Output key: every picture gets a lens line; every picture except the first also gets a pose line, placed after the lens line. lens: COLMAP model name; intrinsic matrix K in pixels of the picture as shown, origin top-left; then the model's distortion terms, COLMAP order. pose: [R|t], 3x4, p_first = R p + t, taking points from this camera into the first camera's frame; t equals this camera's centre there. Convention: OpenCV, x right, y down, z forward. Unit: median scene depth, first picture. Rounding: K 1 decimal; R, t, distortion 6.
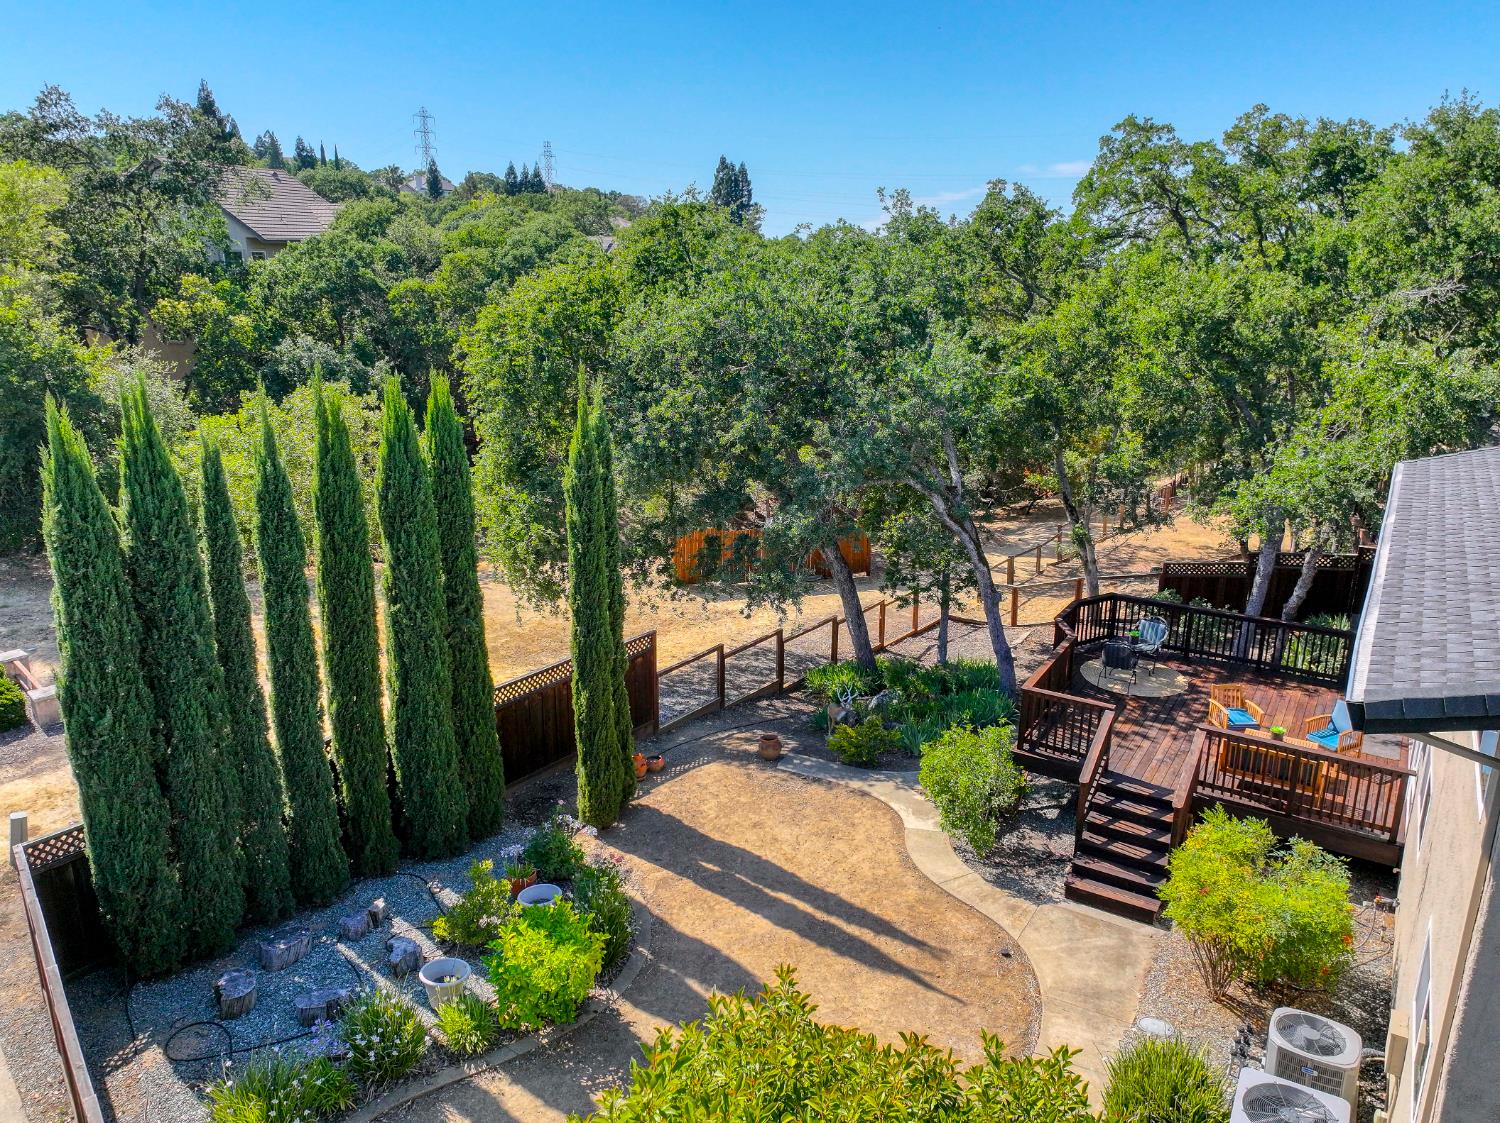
lens RADIAL K [[1050.0, 0, 750.0], [0, 1050.0, 561.5], [0, 0, 1]] dist [-0.000633, 0.052491]
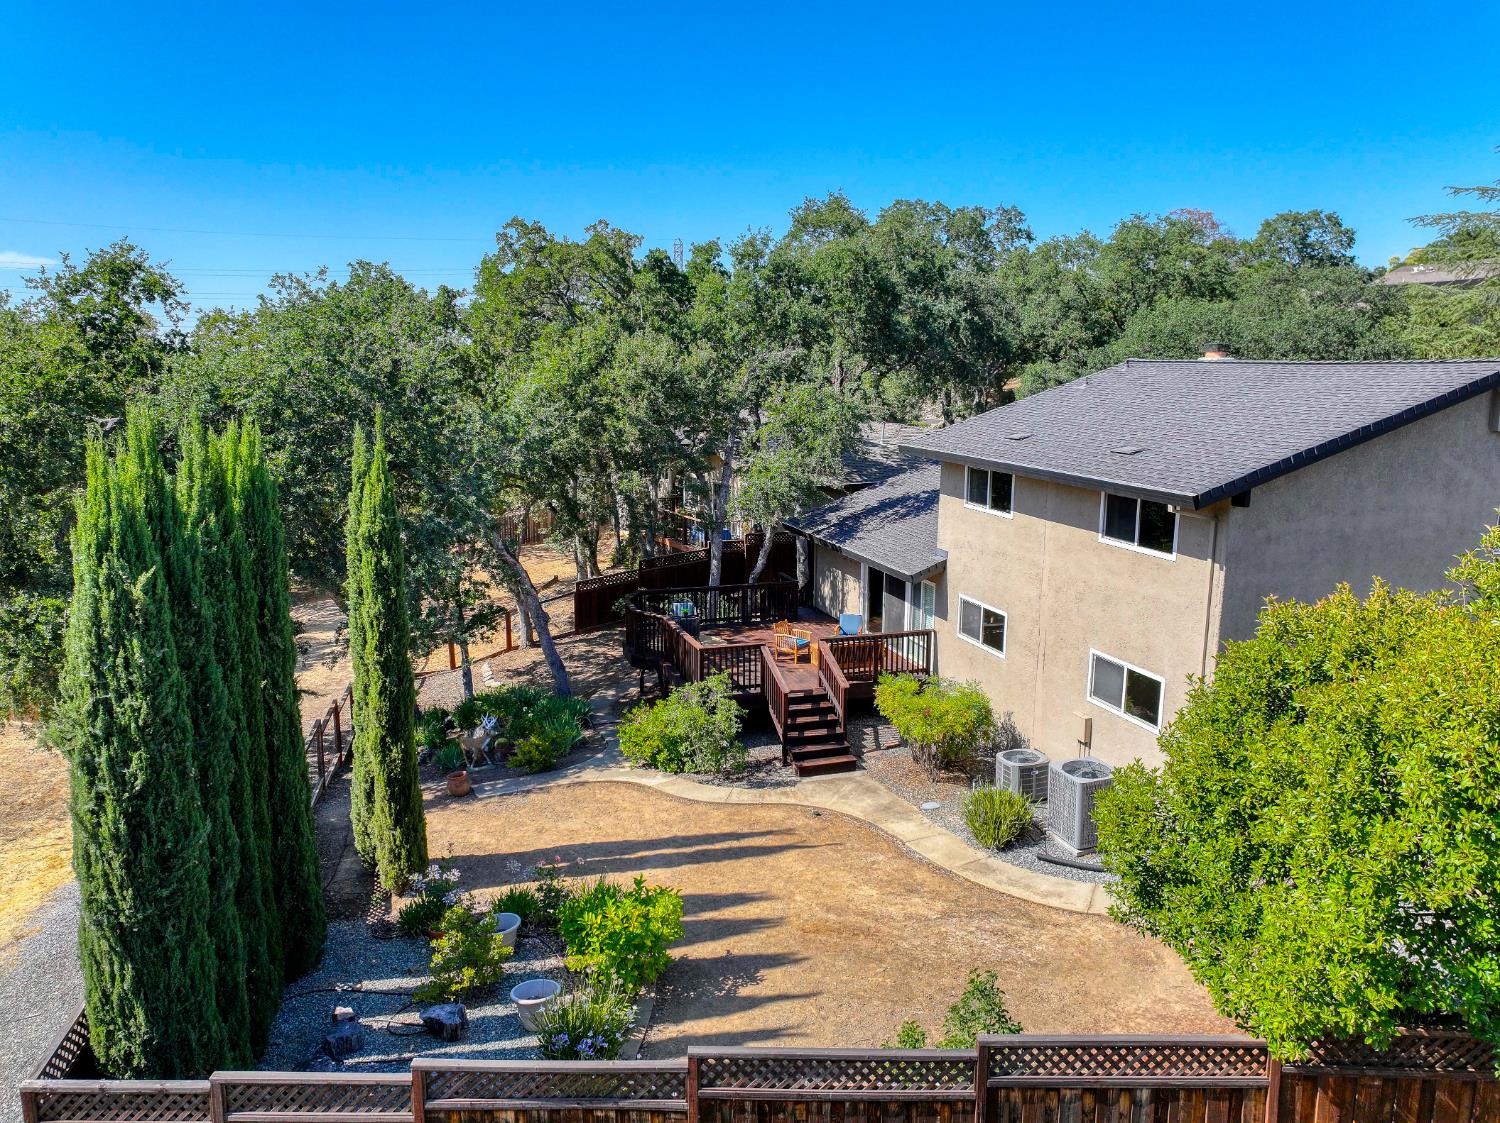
lens RADIAL K [[1050.0, 0, 750.0], [0, 1050.0, 561.5], [0, 0, 1]] dist [-0.000633, 0.052491]
pose [[0.634159, -0.139105, 0.760586, -0.268097], [0.209088, 0.977886, 0.004514, 0.009672], [-0.744395, 0.156167, 0.649221, 0.044284]]
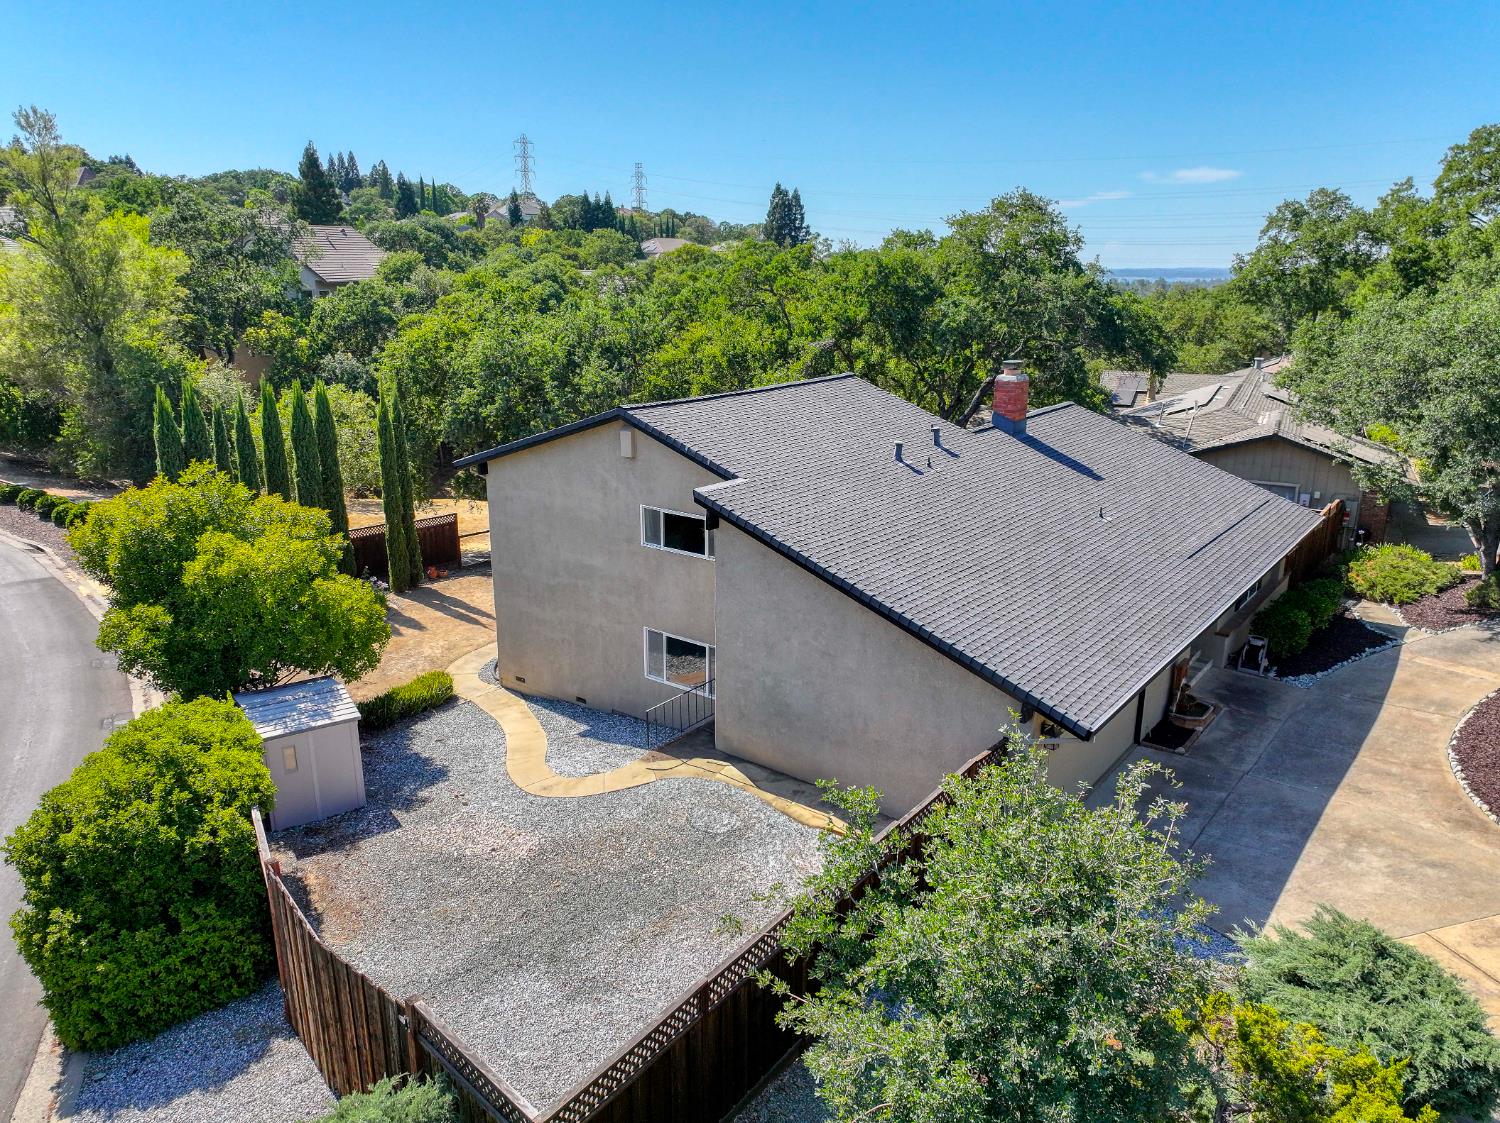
lens RADIAL K [[1050.0, 0, 750.0], [0, 1050.0, 561.5], [0, 0, 1]] dist [-0.000633, 0.052491]
pose [[0.995181, 0.026379, -0.094435, 0.327021], [-0.027192, 0.999603, -0.007332, 0.080056], [0.094205, 0.009865, 0.995504, -0.452417]]
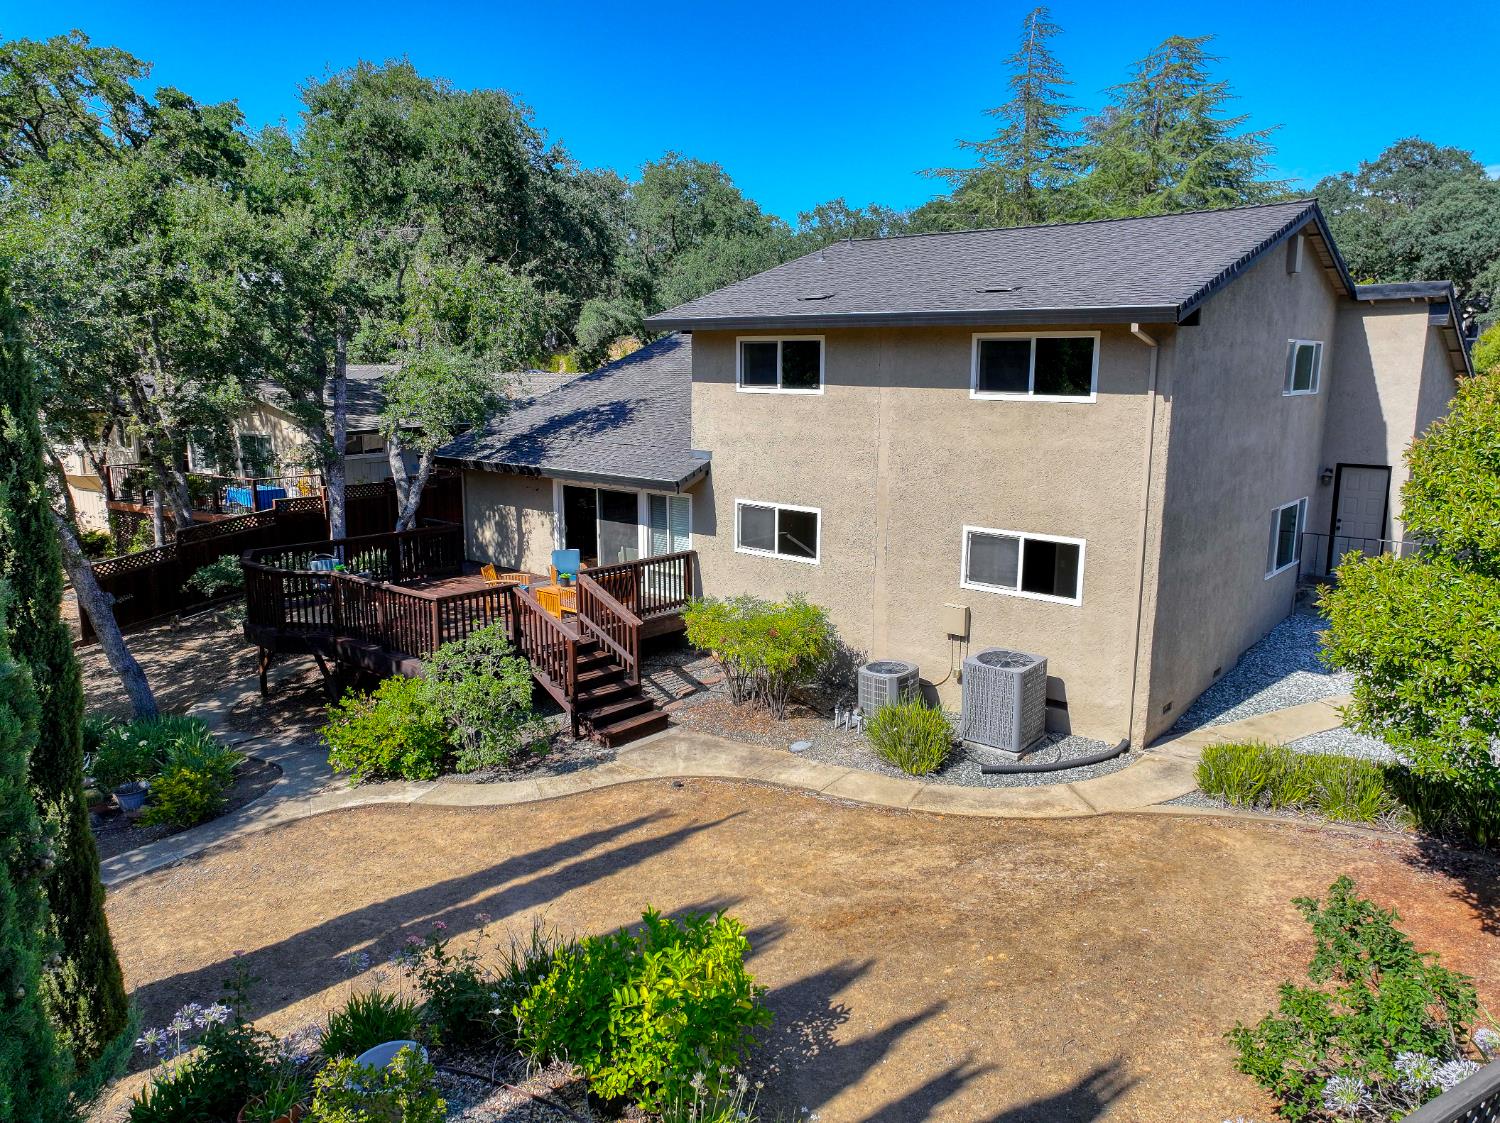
lens RADIAL K [[1049.1, 0, 750.0], [0, 1049.1, 561.5], [0, 0, 1]] dist [0.001500, 0.005215]
pose [[0.140270, -0.181717, 0.973295, -0.230782], [0.269426, 0.952925, 0.139084, 0.015621], [-0.952751, 0.242722, 0.182626, 0.233866]]
